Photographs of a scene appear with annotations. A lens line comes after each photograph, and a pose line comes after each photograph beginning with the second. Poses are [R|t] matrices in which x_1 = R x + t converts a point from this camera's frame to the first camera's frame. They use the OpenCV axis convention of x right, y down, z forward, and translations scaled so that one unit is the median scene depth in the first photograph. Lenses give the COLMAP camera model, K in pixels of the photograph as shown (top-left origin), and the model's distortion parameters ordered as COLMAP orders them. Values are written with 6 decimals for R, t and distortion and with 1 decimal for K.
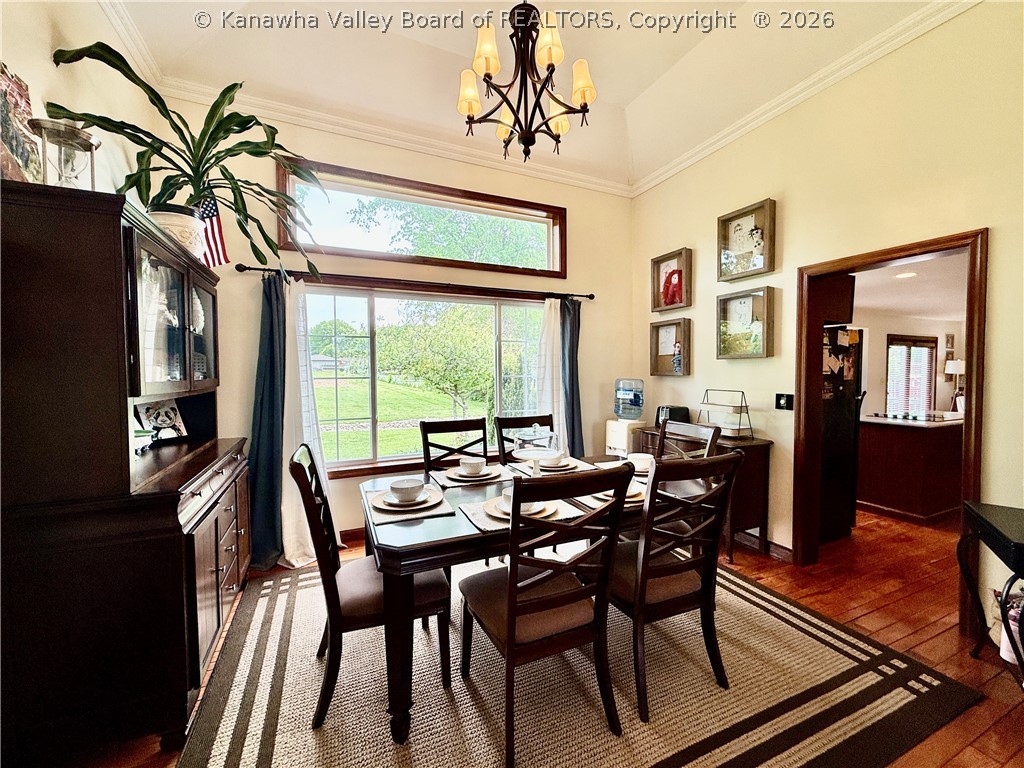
lens RADIAL K [[408.1, 0, 512.8], [0, 408.1, 386.2], [0, 0, 1]] dist [-0.001076, 0.000470]
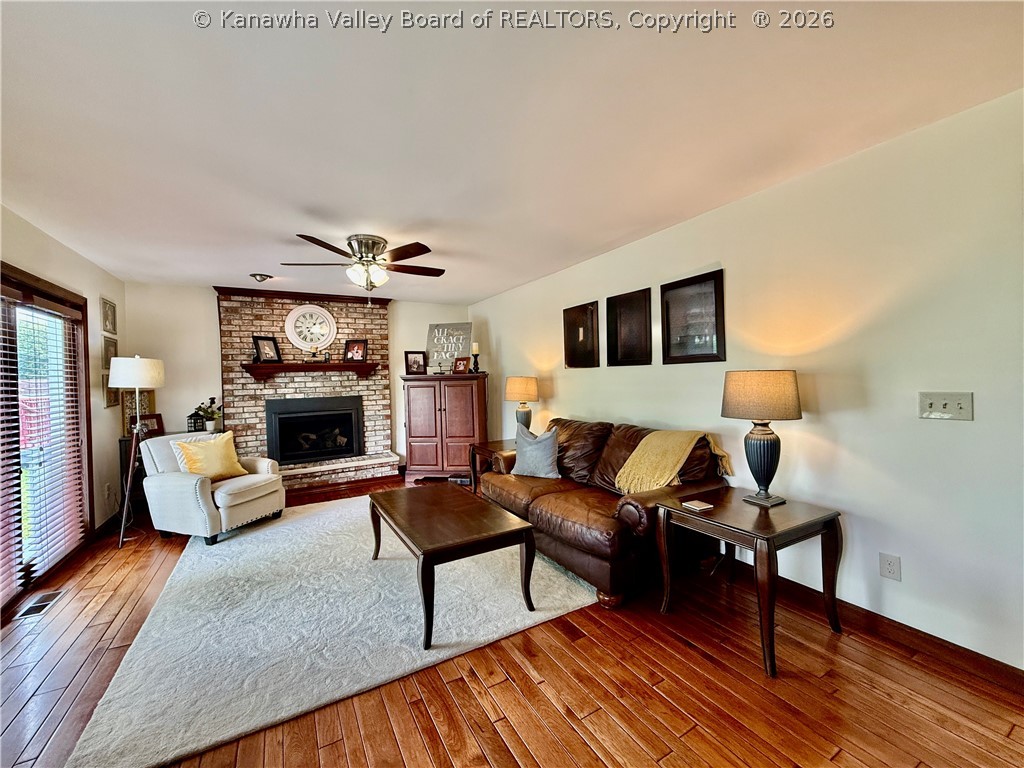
lens RADIAL K [[408.1, 0, 511.3], [0, 408.1, 385.7], [0, 0, 1]] dist [-0.001076, 0.000470]
pose [[-0.096042, -0.011003, 0.995316, 0.600276], [0.053943, 0.998412, 0.016243, -0.018143], [-0.993915, 0.055250, -0.095296, 0.625990]]
